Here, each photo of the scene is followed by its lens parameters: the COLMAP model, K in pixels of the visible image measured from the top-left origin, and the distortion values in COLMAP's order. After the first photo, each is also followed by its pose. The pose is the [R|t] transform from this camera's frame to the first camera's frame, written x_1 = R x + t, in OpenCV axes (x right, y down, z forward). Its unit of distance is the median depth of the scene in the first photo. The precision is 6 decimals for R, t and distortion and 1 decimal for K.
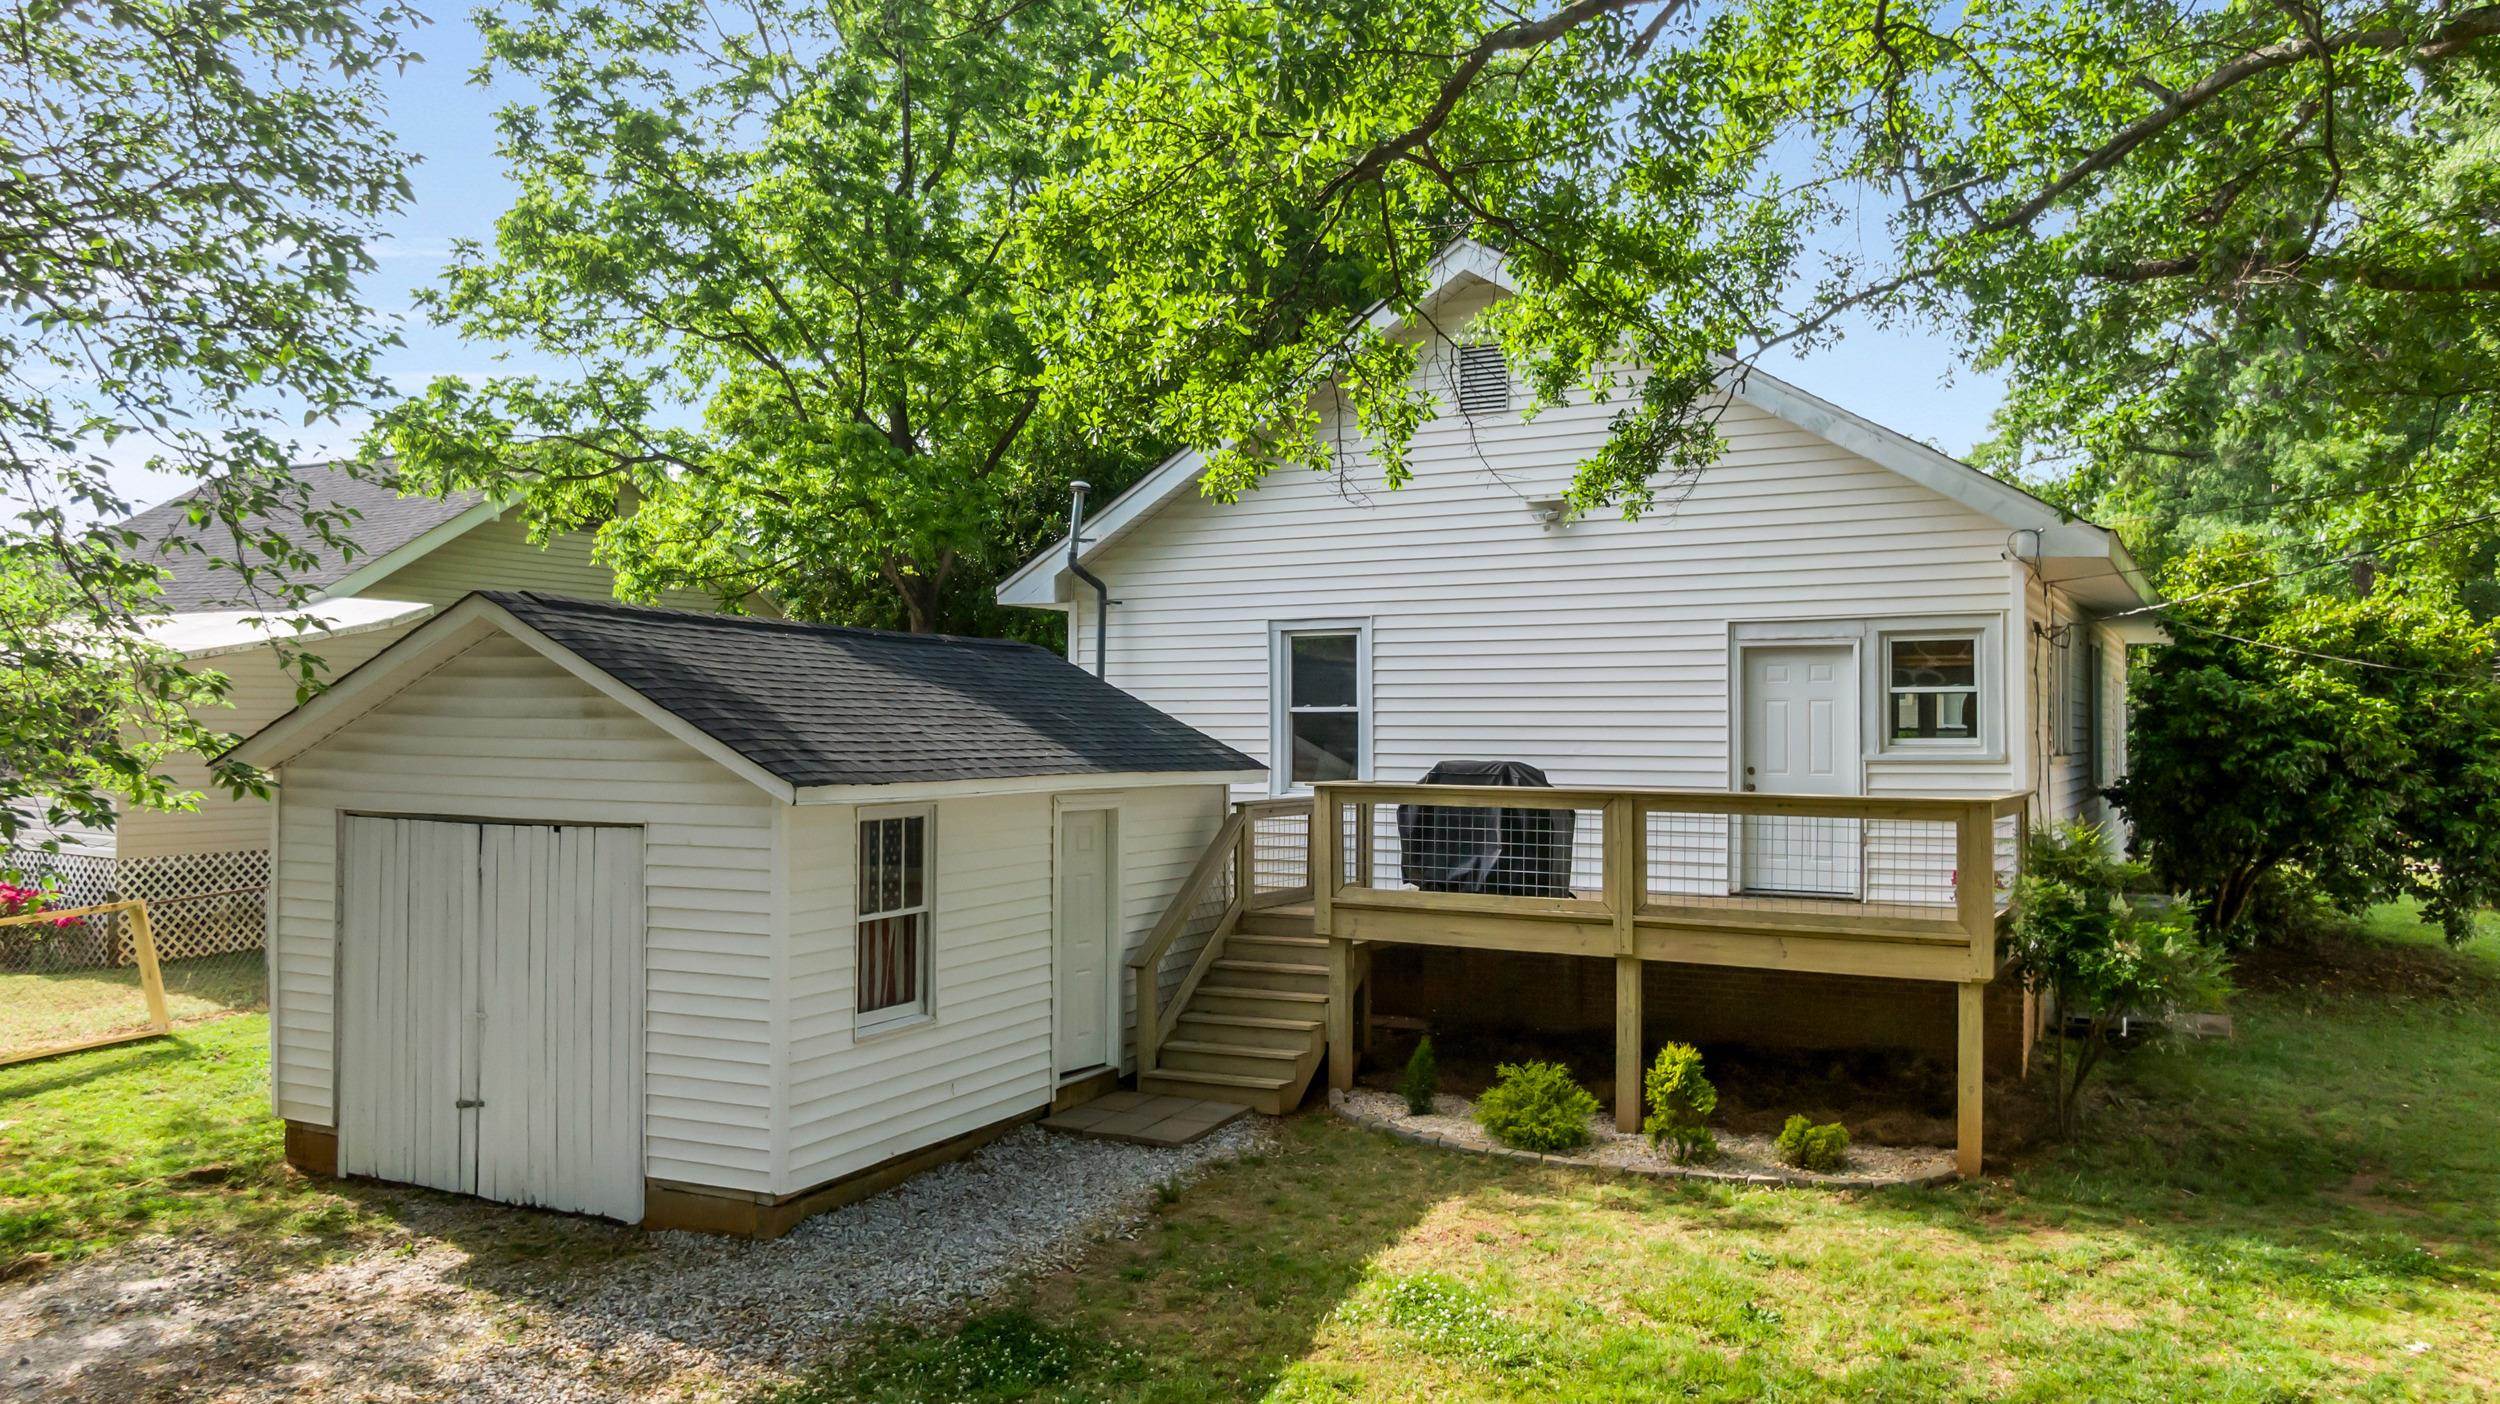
lens RADIAL K [[1833.7, 0, 1252.4], [0, 1833.7, 690.3], [0, 0, 1]] dist [-0.073380, -0.004011]
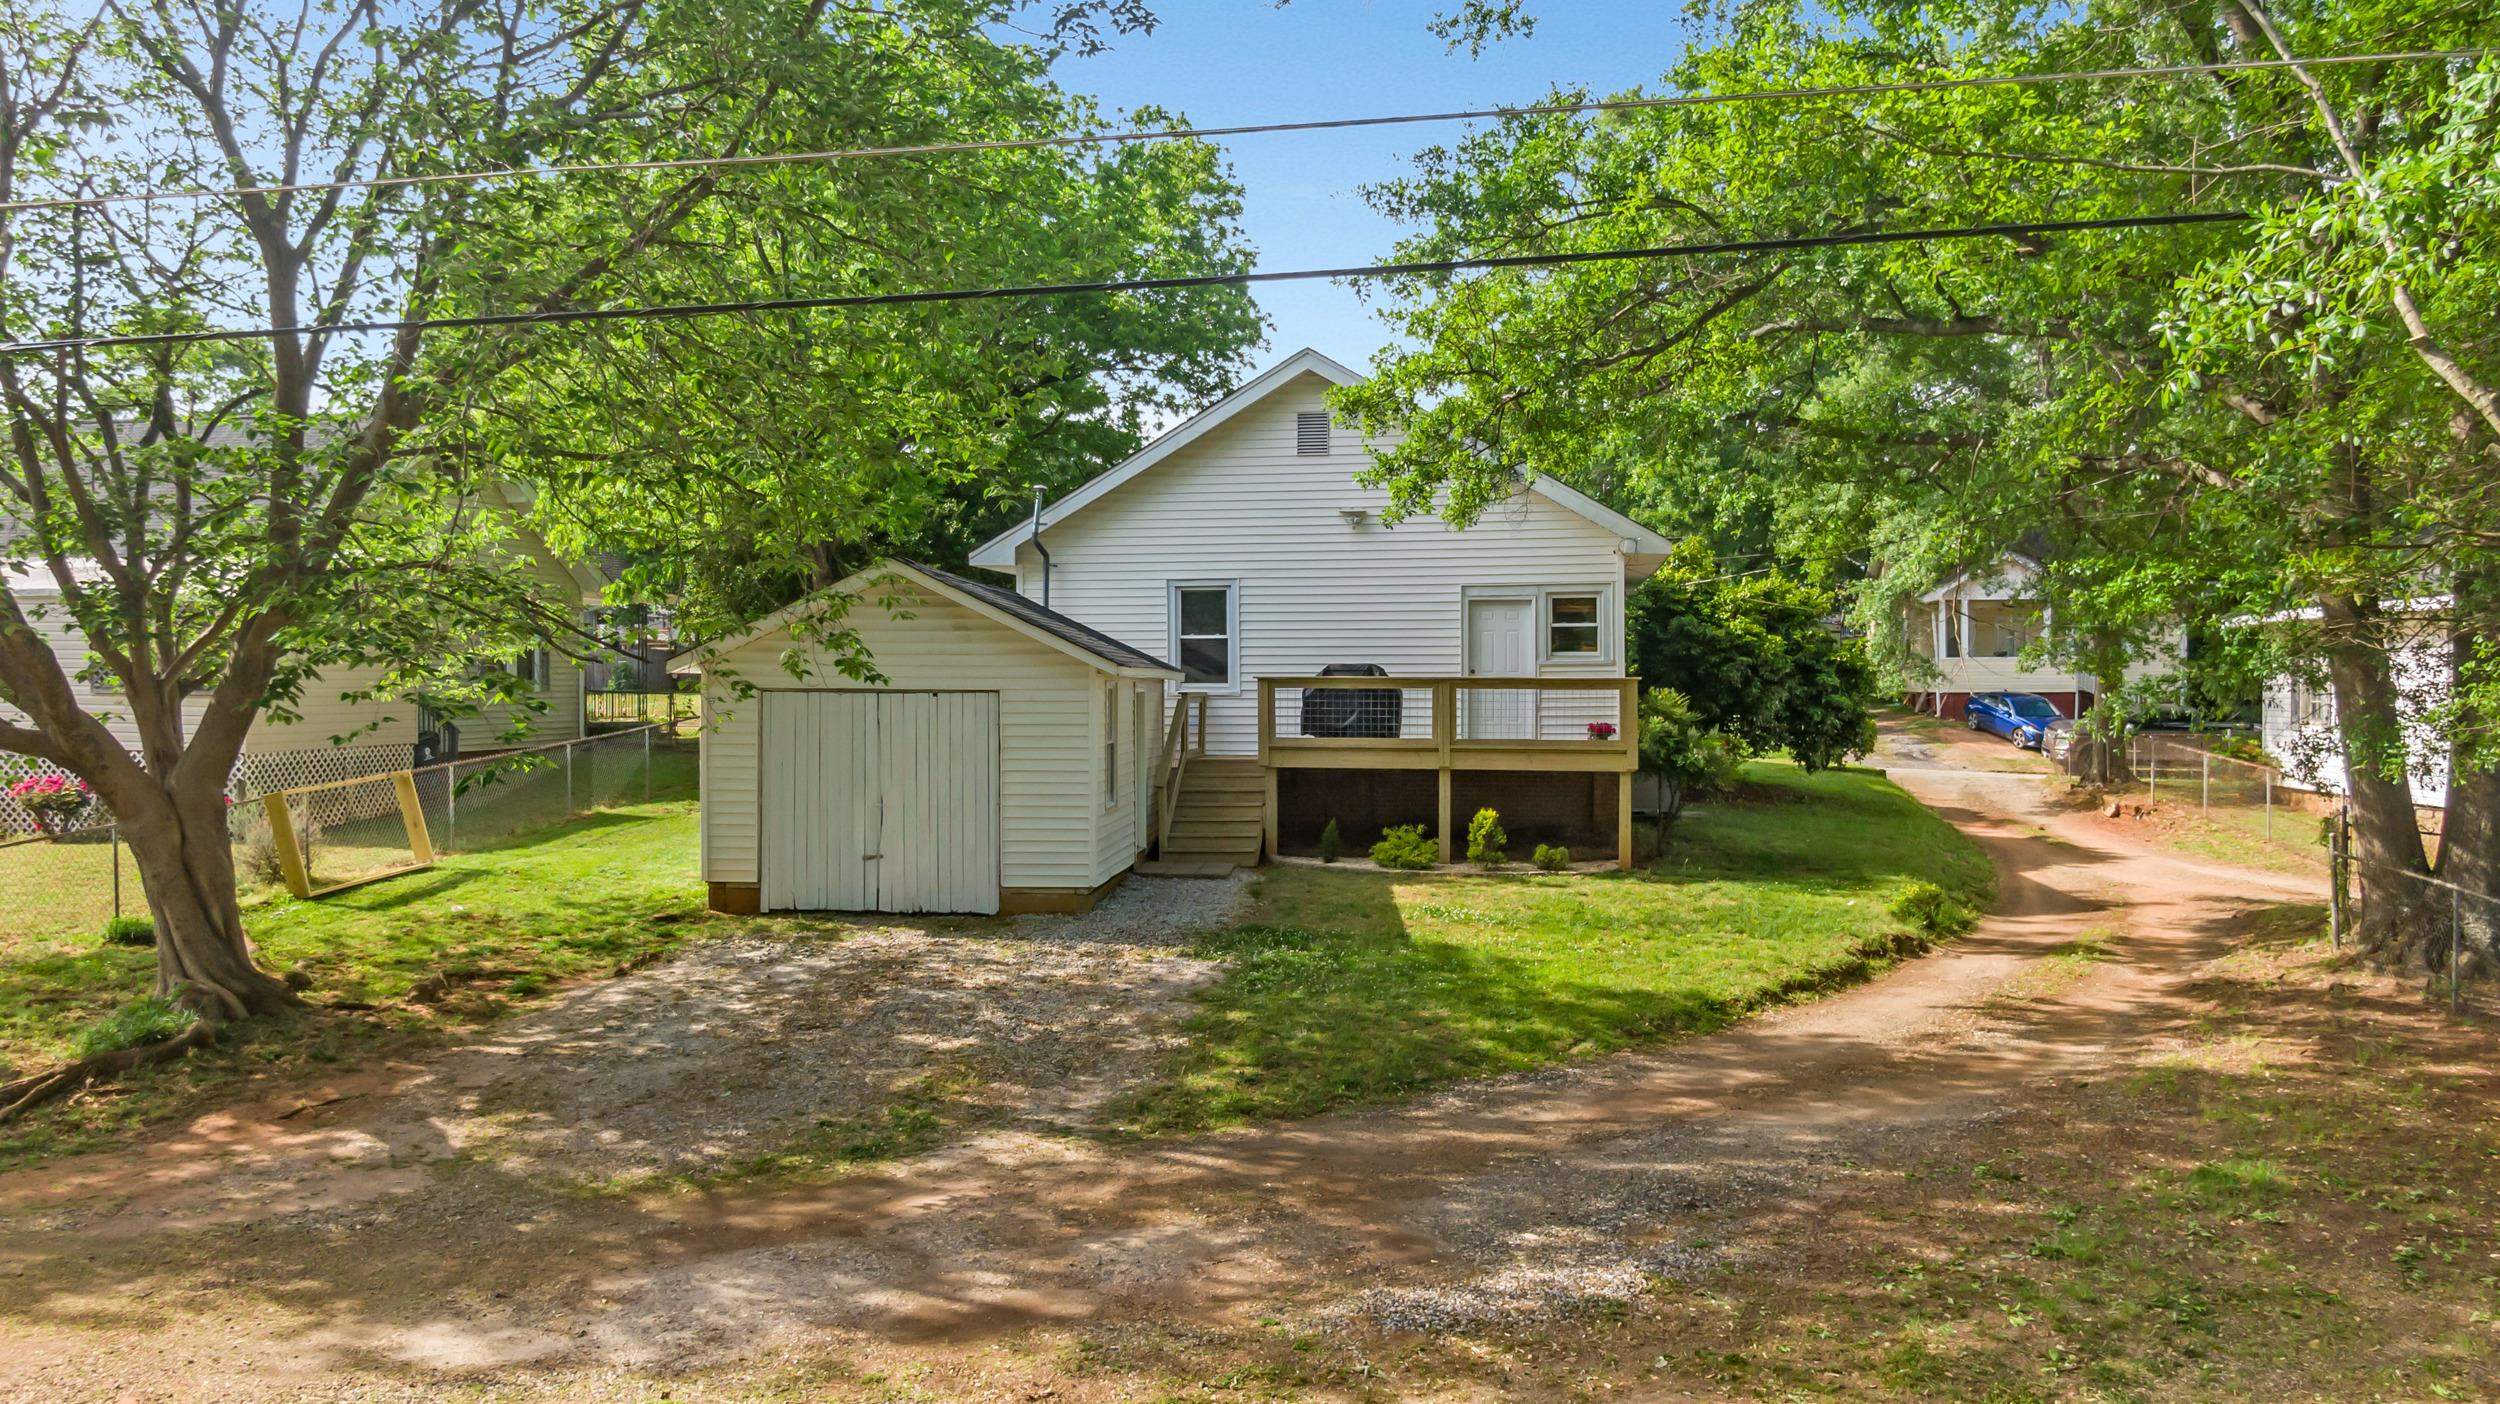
lens RADIAL K [[1833.7, 0, 1245.6], [0, 1833.7, 707.0], [0, 0, 1]] dist [-0.073380, -0.004011]
pose [[0.936342, -0.005762, 0.351043, -0.563228], [-0.005577, 0.999495, 0.031280, 0.025637], [-0.351046, -0.031247, 0.935837, -0.581961]]
